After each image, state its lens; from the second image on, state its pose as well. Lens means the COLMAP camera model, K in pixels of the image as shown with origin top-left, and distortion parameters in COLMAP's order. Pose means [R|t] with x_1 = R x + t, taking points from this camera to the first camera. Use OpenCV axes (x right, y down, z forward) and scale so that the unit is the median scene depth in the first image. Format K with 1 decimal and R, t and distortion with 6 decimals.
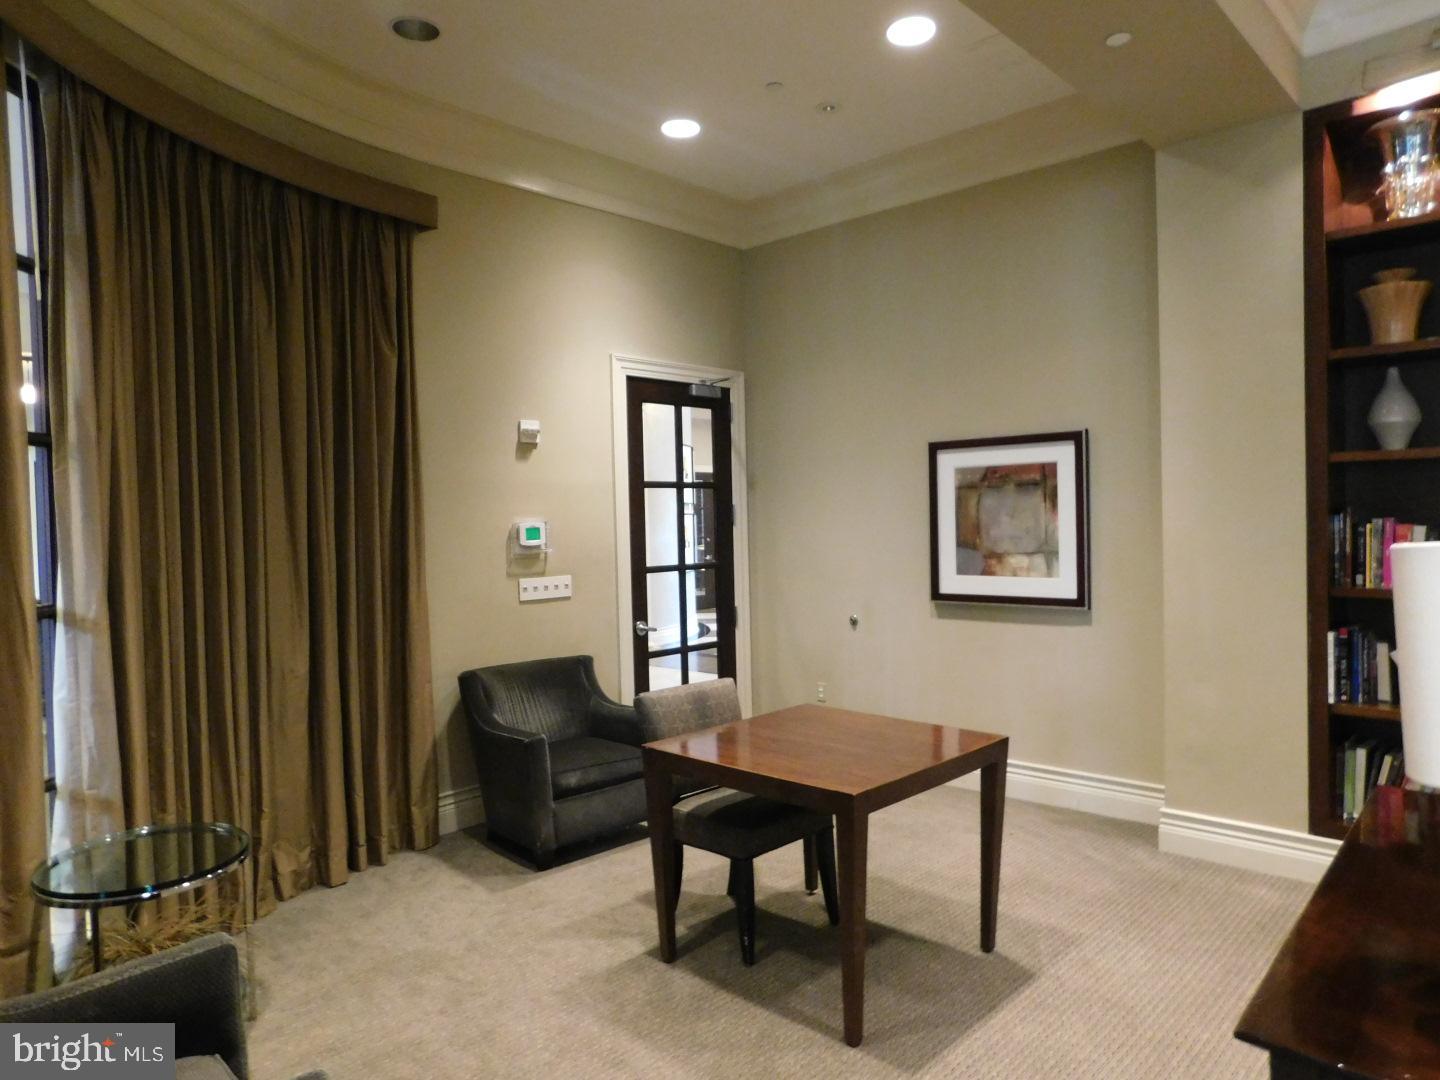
lens RADIAL K [[954.9, 0, 720.0], [0, 954.9, 540.0], [0, 0, 1]] dist [-0.099426, 0.102876]
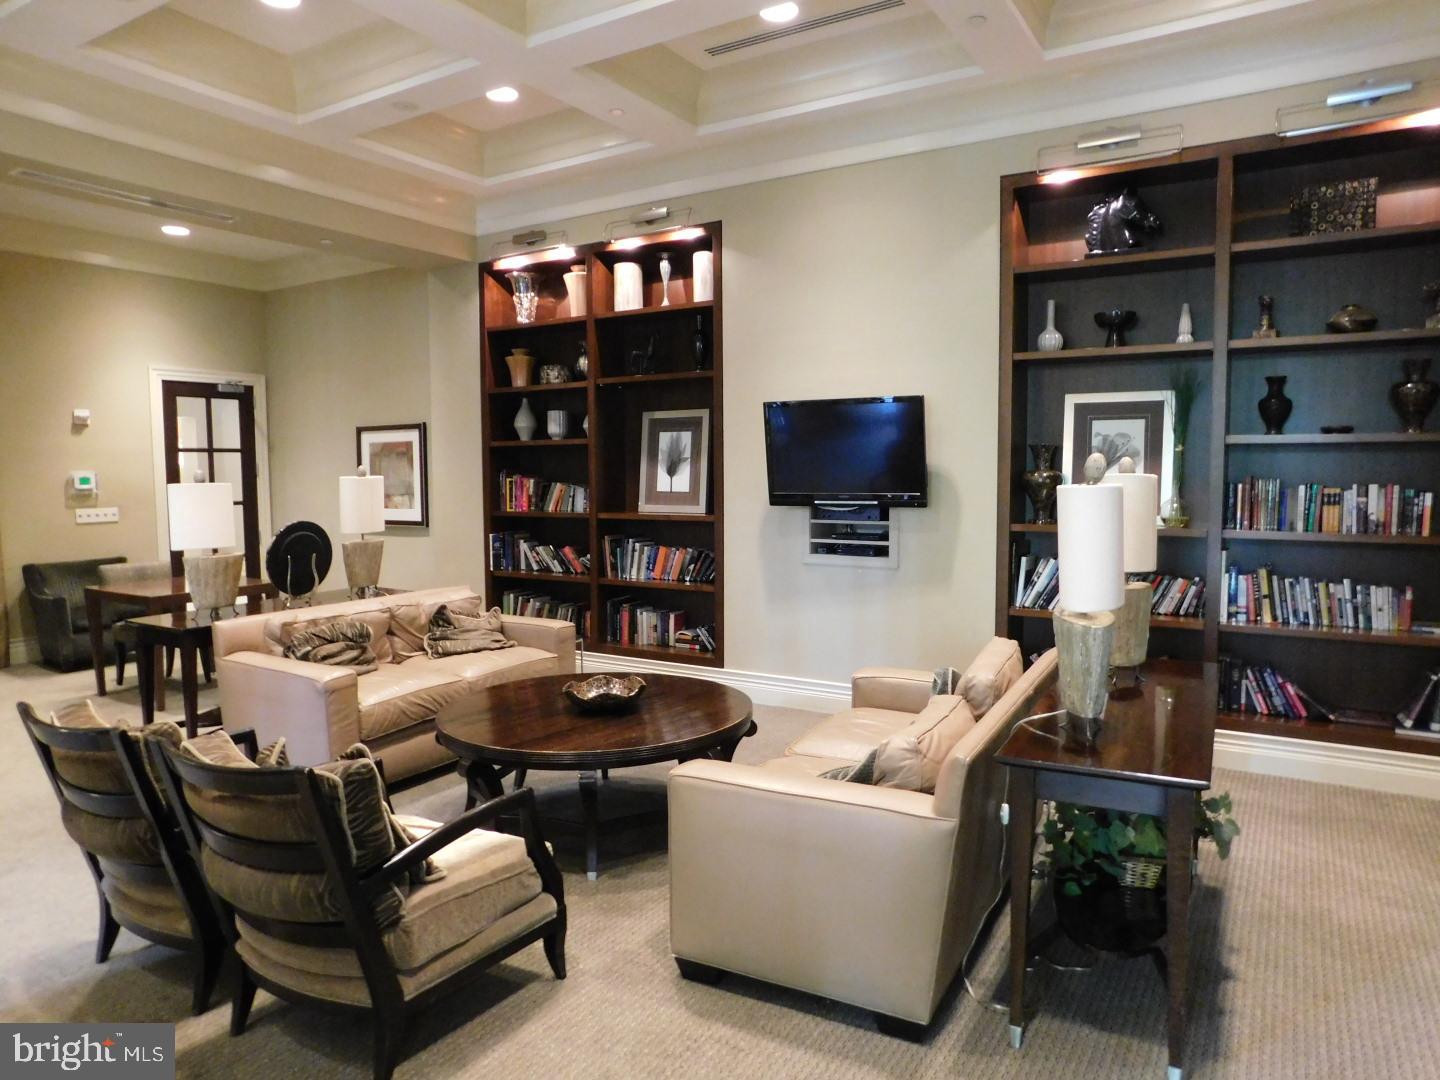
lens RADIAL K [[954.9, 0, 720.0], [0, 954.9, 540.0], [0, 0, 1]] dist [-0.099426, 0.102876]
pose [[0.978762, -0.003705, 0.204967, 0.522815], [-0.007187, 0.998602, 0.052370, 0.002158], [-0.204874, -0.052731, 0.977367, -0.752356]]
